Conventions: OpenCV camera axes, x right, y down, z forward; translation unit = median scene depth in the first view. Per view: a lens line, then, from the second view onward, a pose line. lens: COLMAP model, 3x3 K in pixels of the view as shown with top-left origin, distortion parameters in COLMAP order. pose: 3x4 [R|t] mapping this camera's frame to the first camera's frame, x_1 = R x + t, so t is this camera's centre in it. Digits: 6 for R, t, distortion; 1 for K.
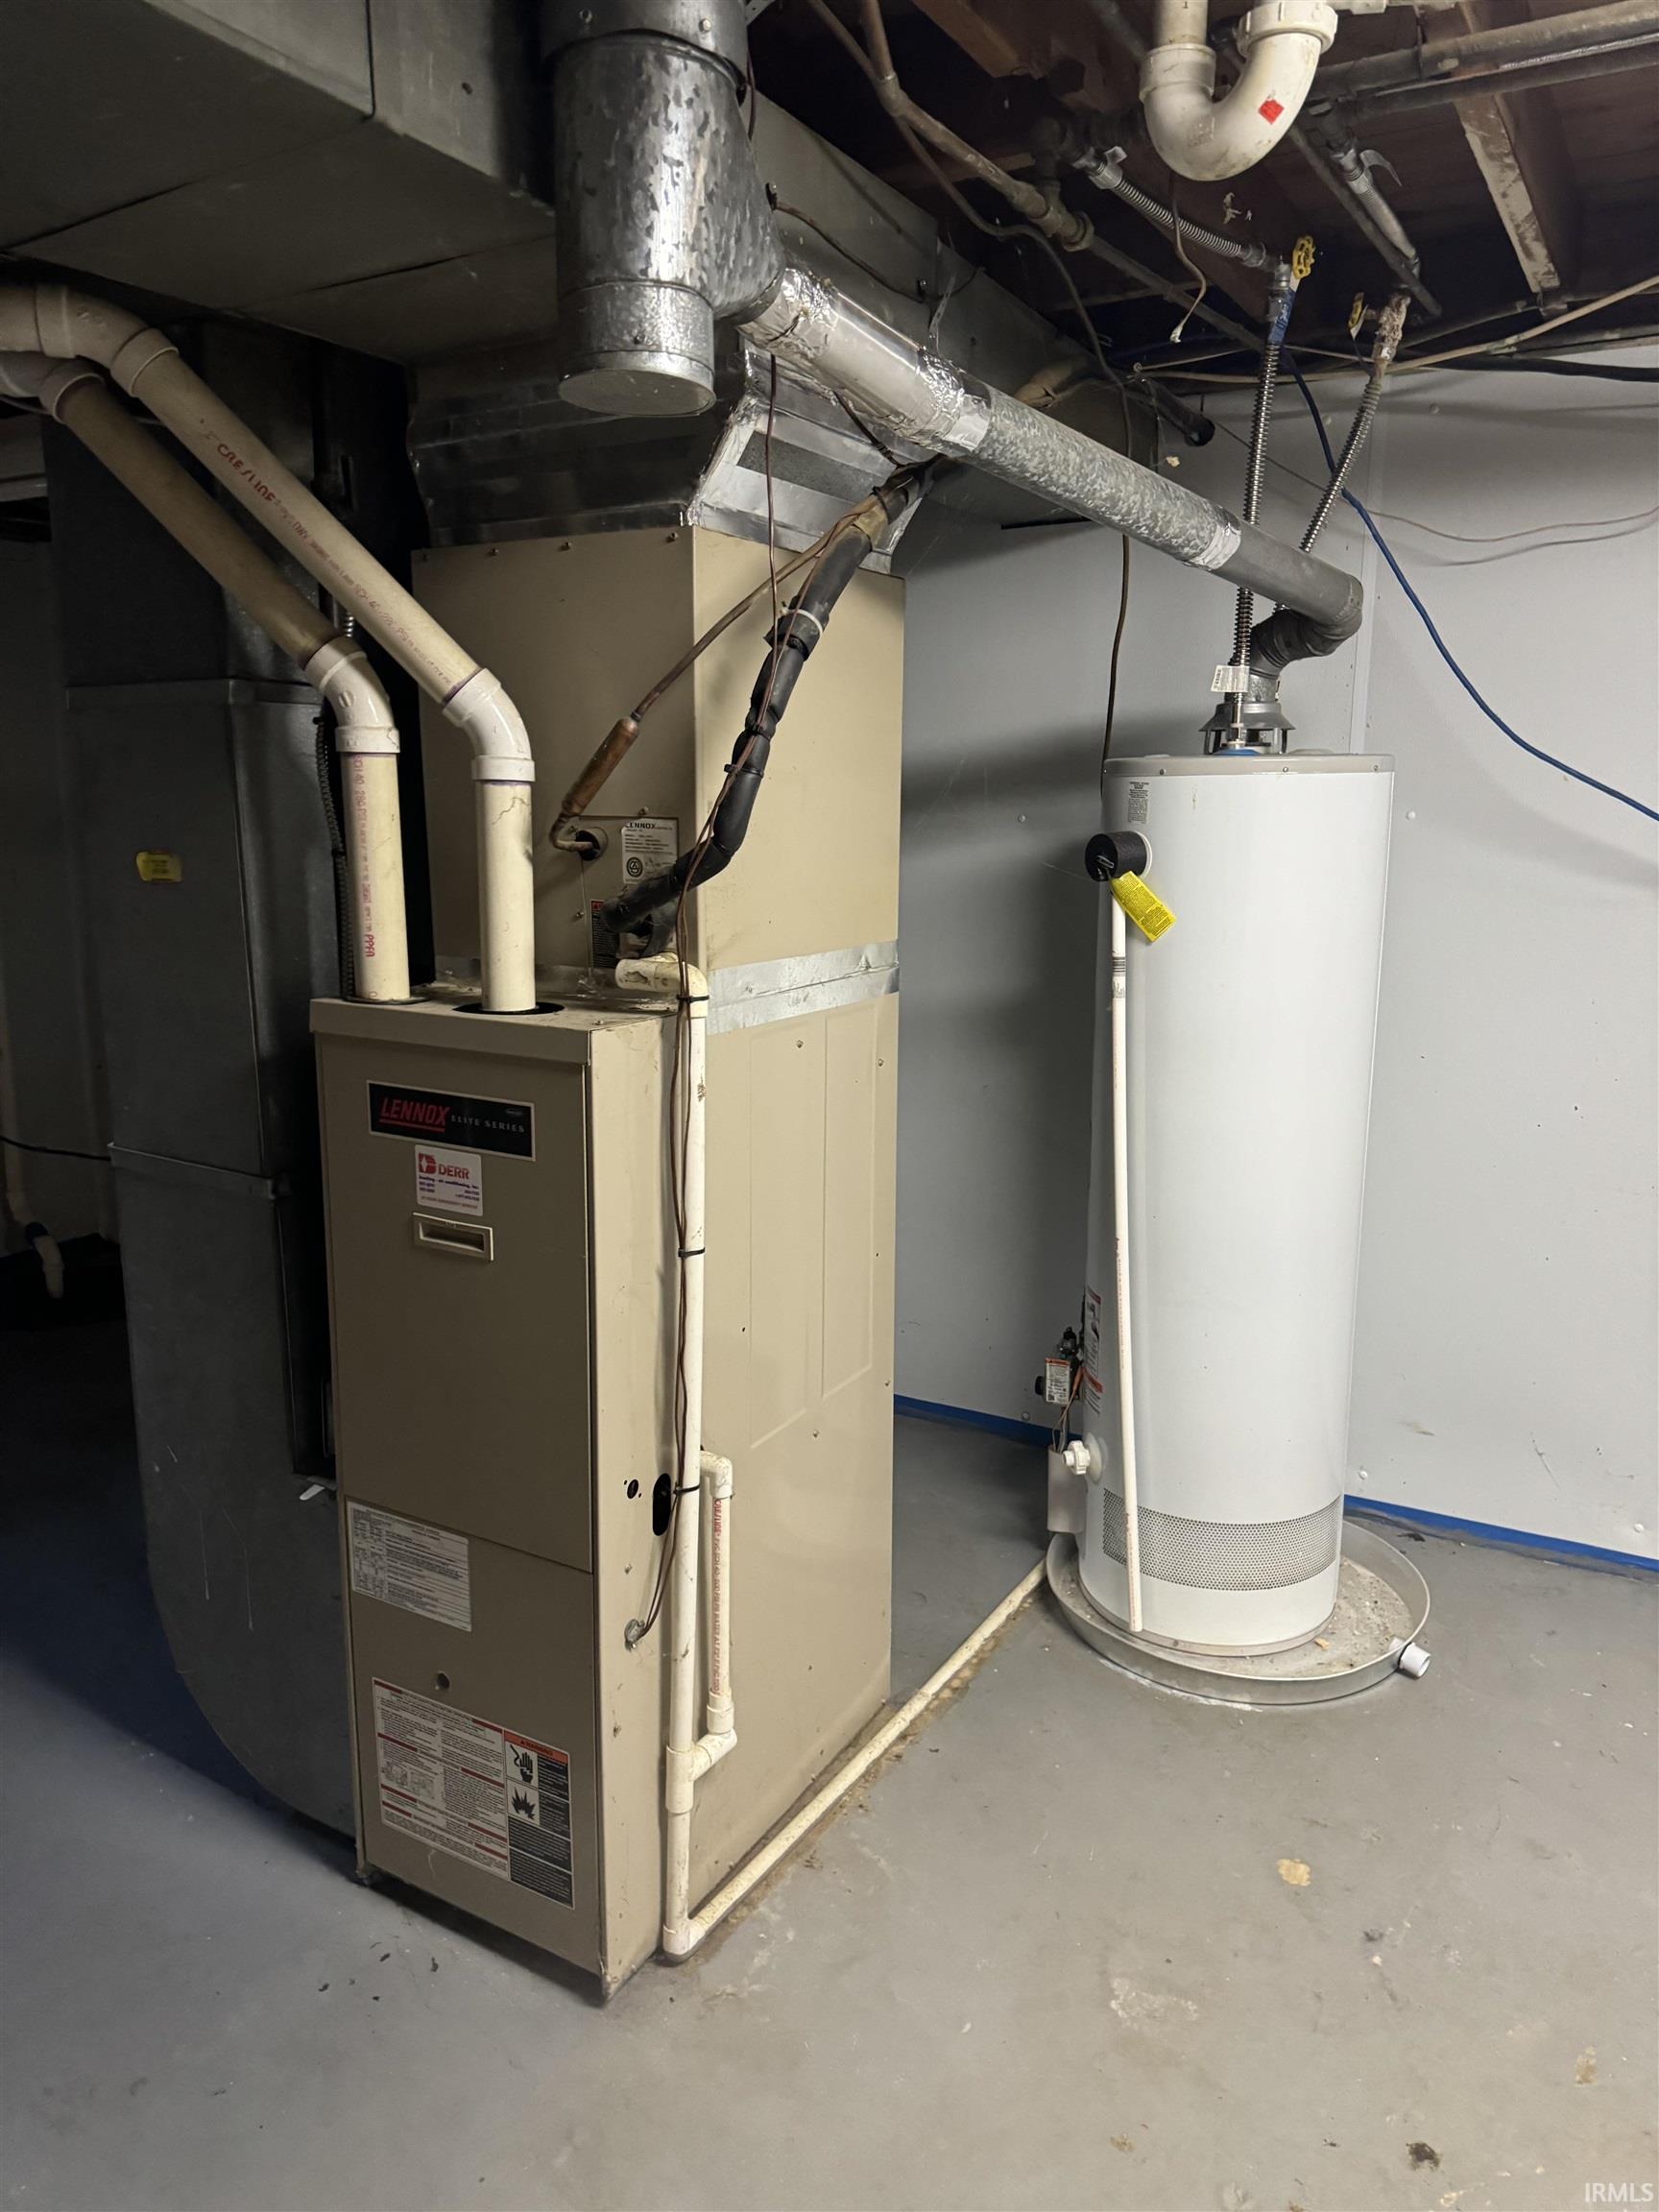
lens RADIAL K [[1564.0, 0, 846.6], [0, 1564.0, 1100.9], [0, 0, 1]] dist [0.033331, -0.005337]
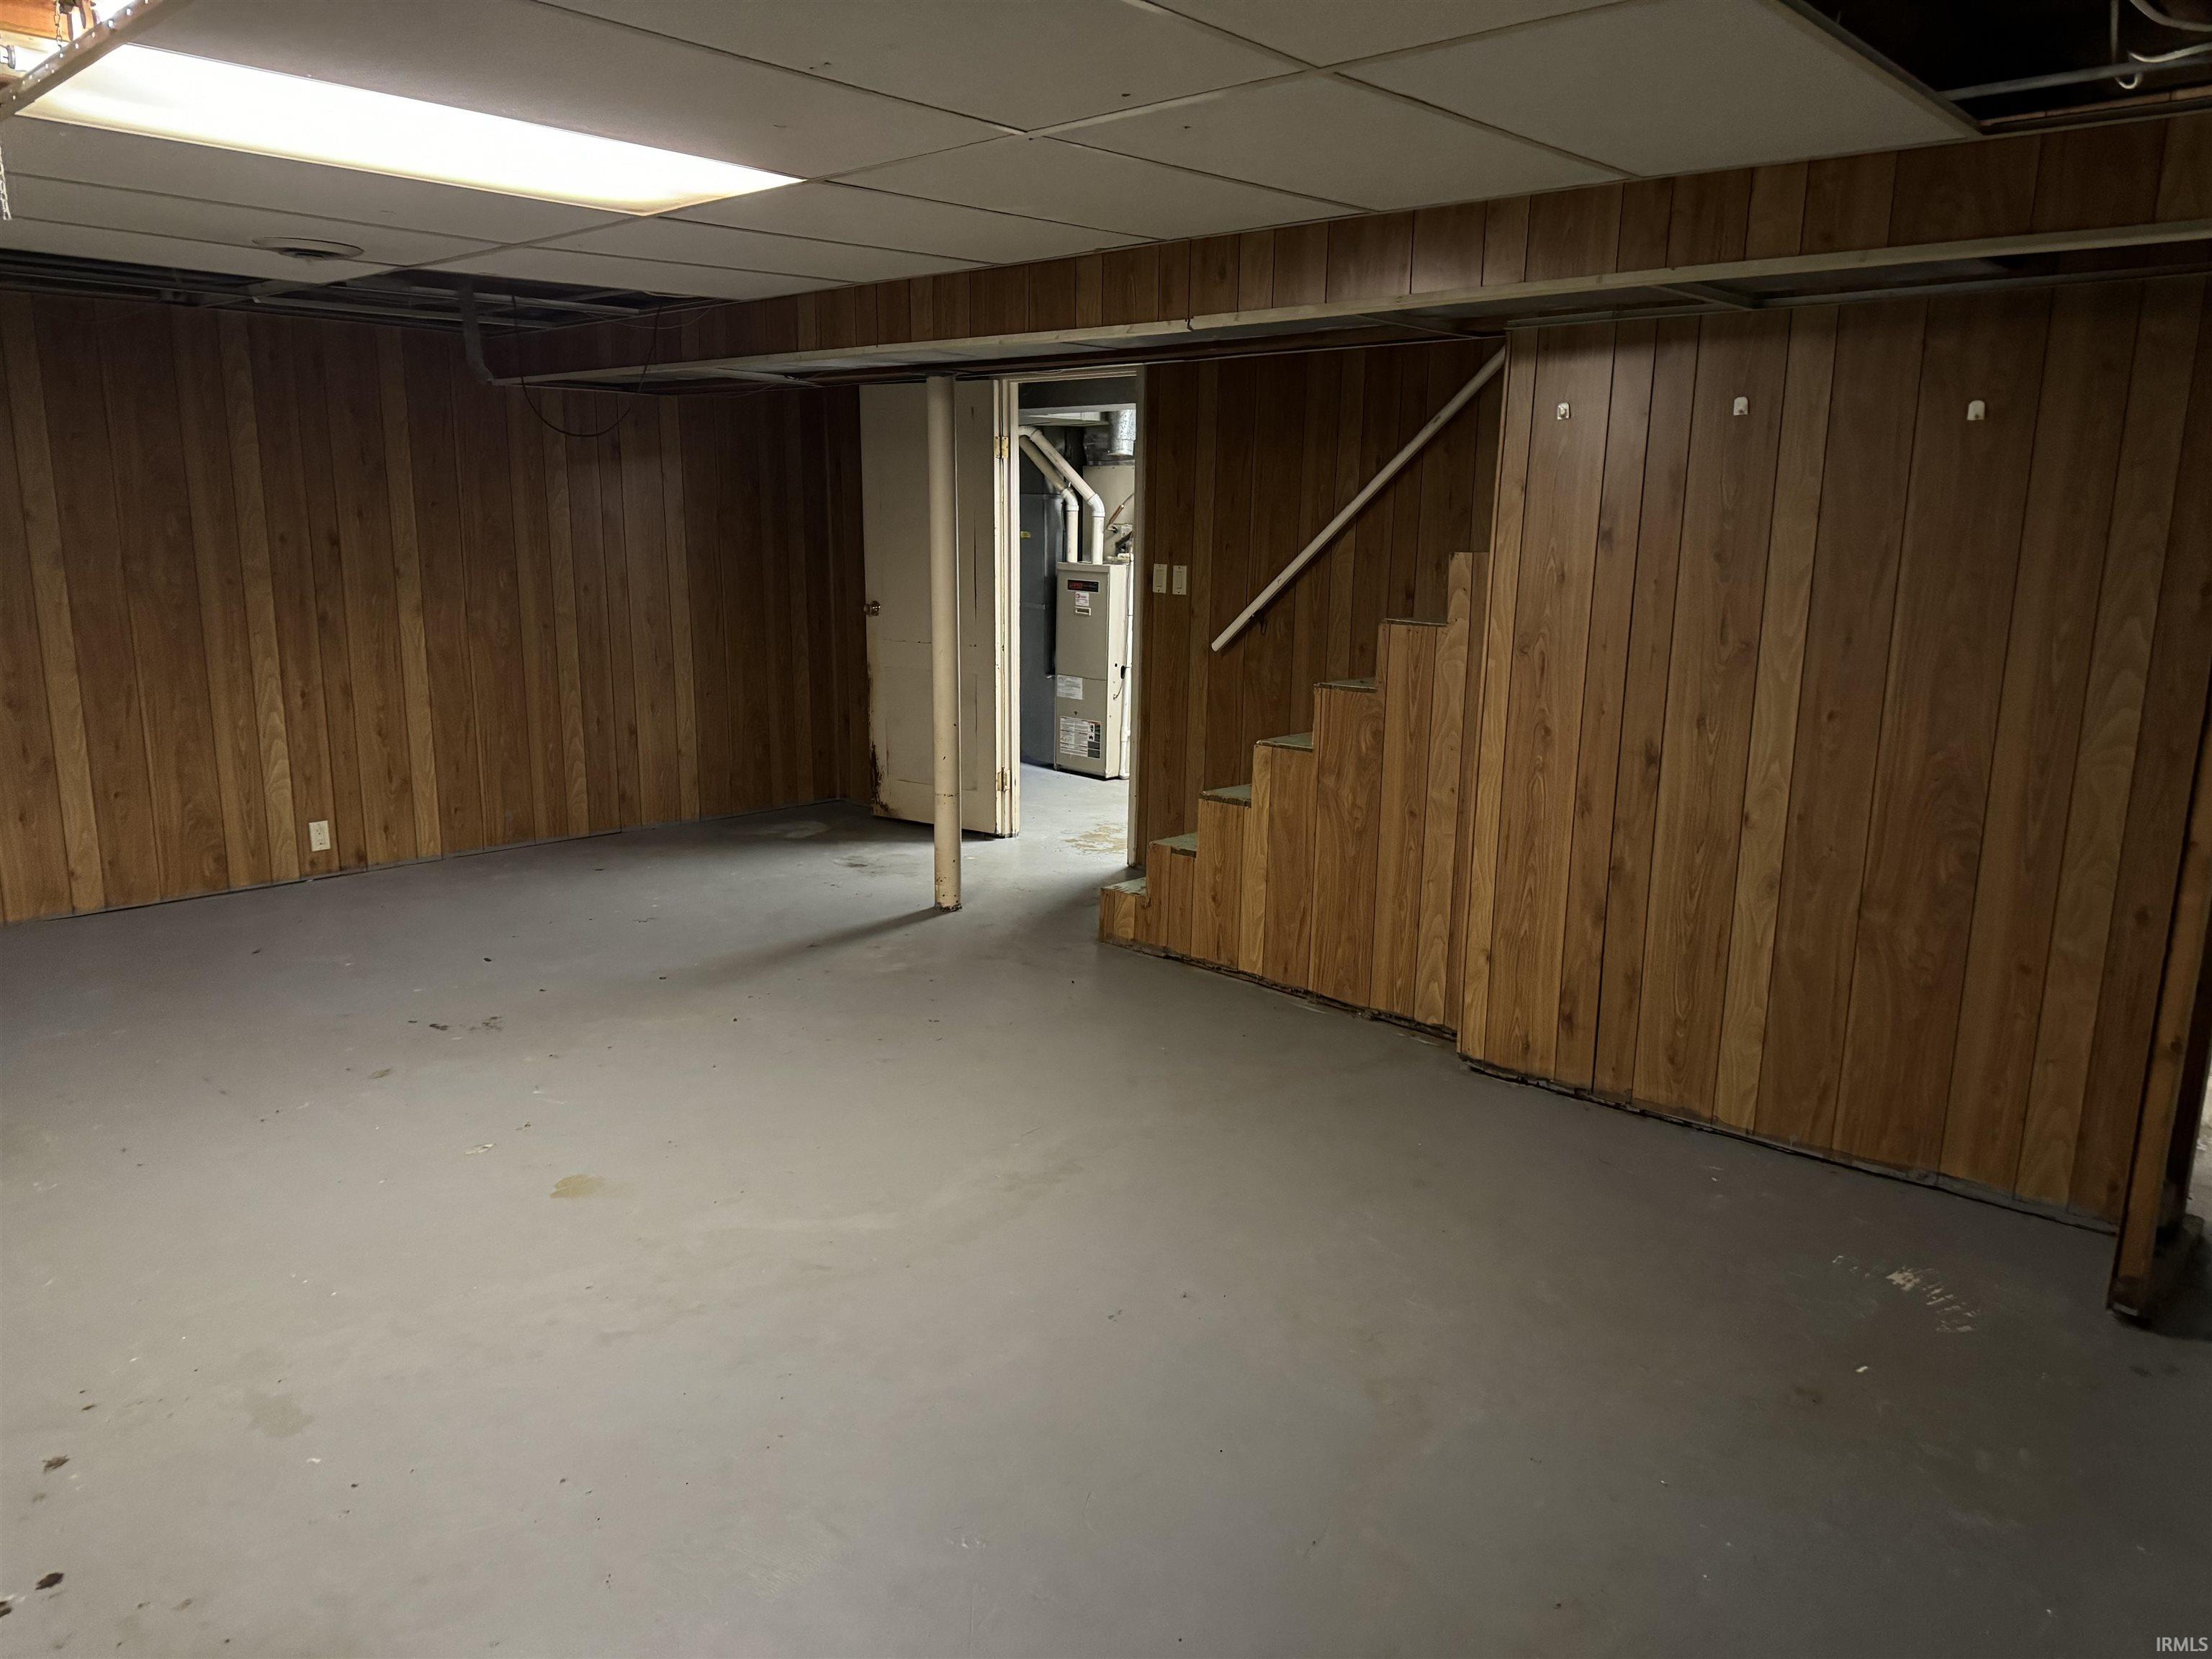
lens RADIAL K [[1564.0, 0, 1103.5], [0, 1564.0, 837.7], [0, 0, 1]] dist [0.033331, -0.005337]
pose [[0.966819, 0.063131, -0.247538, 1.031021], [-0.058059, 0.997928, 0.027746, 0.634284], [0.248777, -0.012454, 0.968481, -3.603142]]
